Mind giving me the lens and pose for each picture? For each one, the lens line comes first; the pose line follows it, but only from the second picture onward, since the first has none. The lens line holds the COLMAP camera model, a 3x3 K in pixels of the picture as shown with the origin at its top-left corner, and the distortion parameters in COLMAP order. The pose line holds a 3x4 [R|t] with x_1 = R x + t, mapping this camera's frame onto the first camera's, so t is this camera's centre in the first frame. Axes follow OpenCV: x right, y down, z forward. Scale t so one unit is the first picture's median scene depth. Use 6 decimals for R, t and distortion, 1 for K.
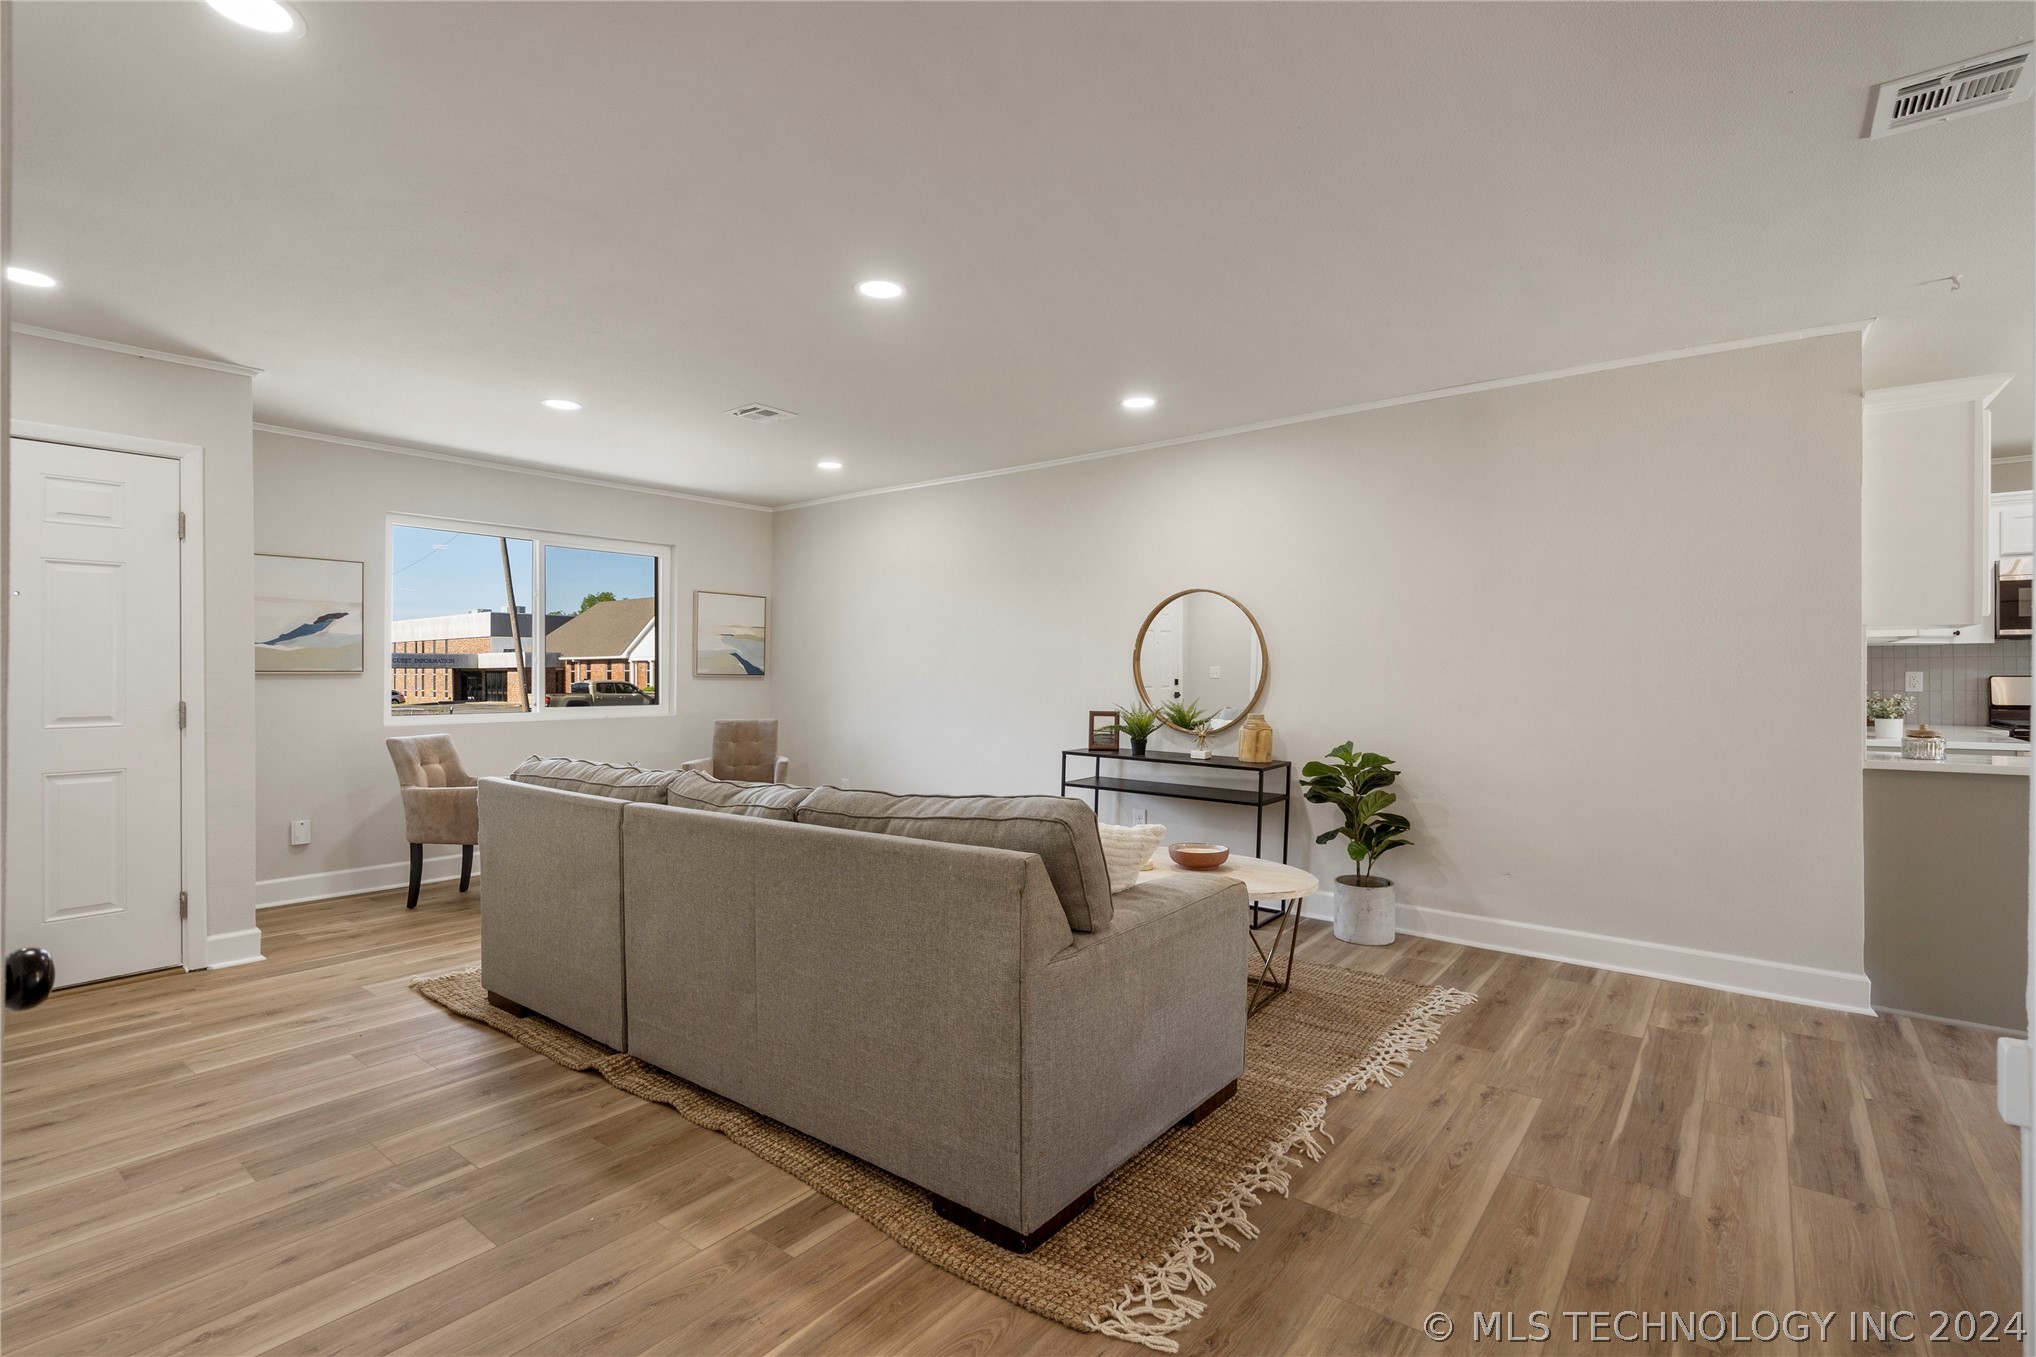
lens RADIAL K [[944.4, 0, 1024.5], [0, 944.4, 684.3], [0, 0, 1]] dist [-0.001870, -0.001739]
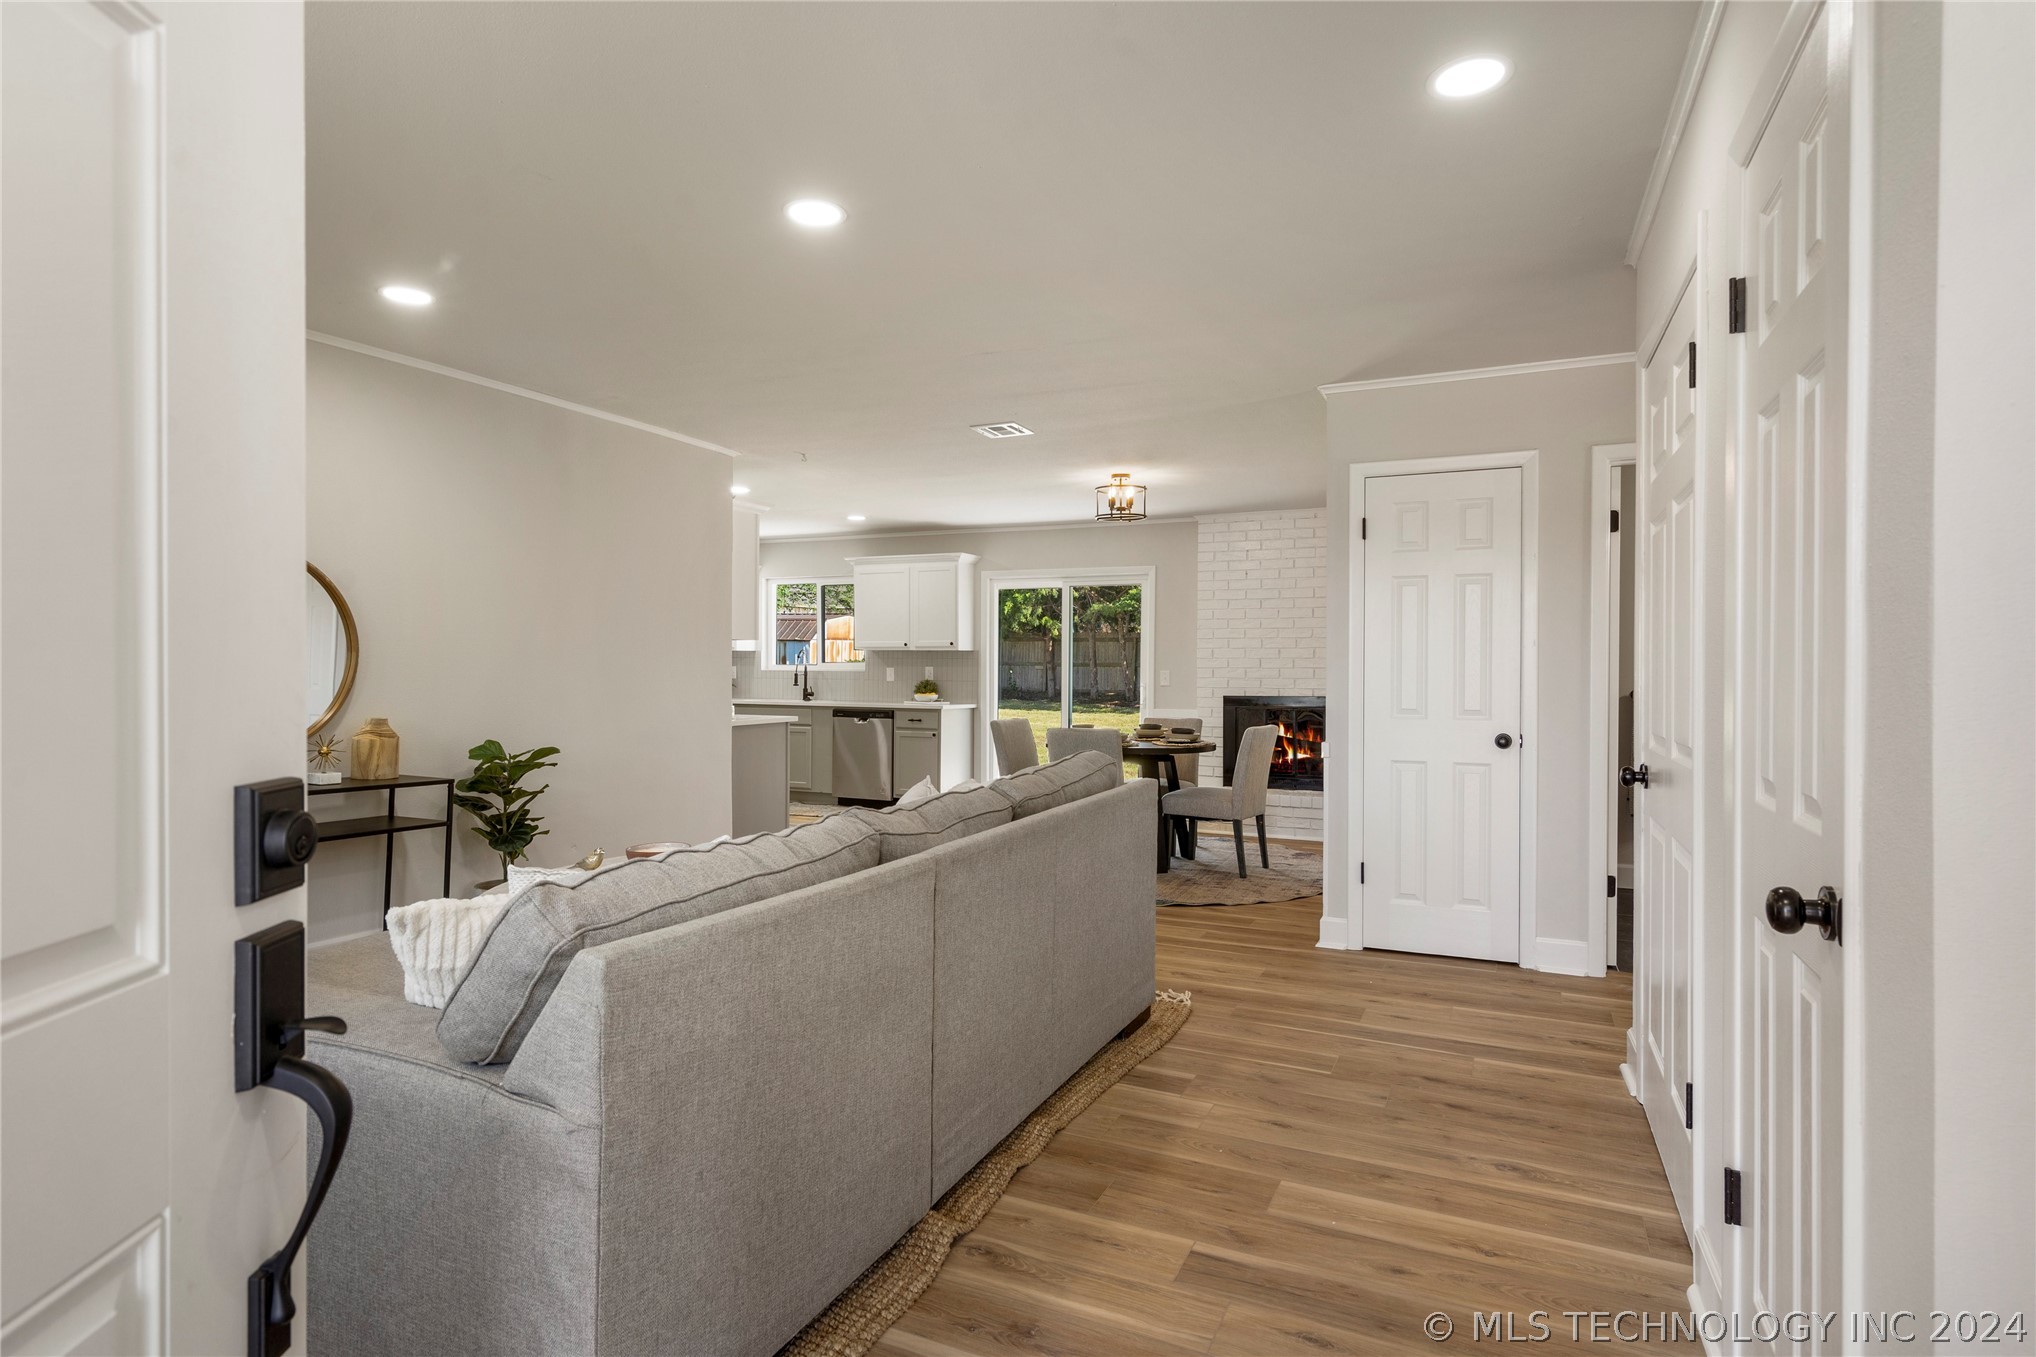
lens RADIAL K [[1002.2, 0, 1033.7], [0, 1002.2, 671.1], [0, 0, 1]] dist [-0.004071, 0.000505]
pose [[-0.207008, -0.002504, 0.978336, -1.544814], [0.005506, 0.999978, 0.003724, -0.018397], [-0.978324, 0.006157, -0.206989, 1.419832]]
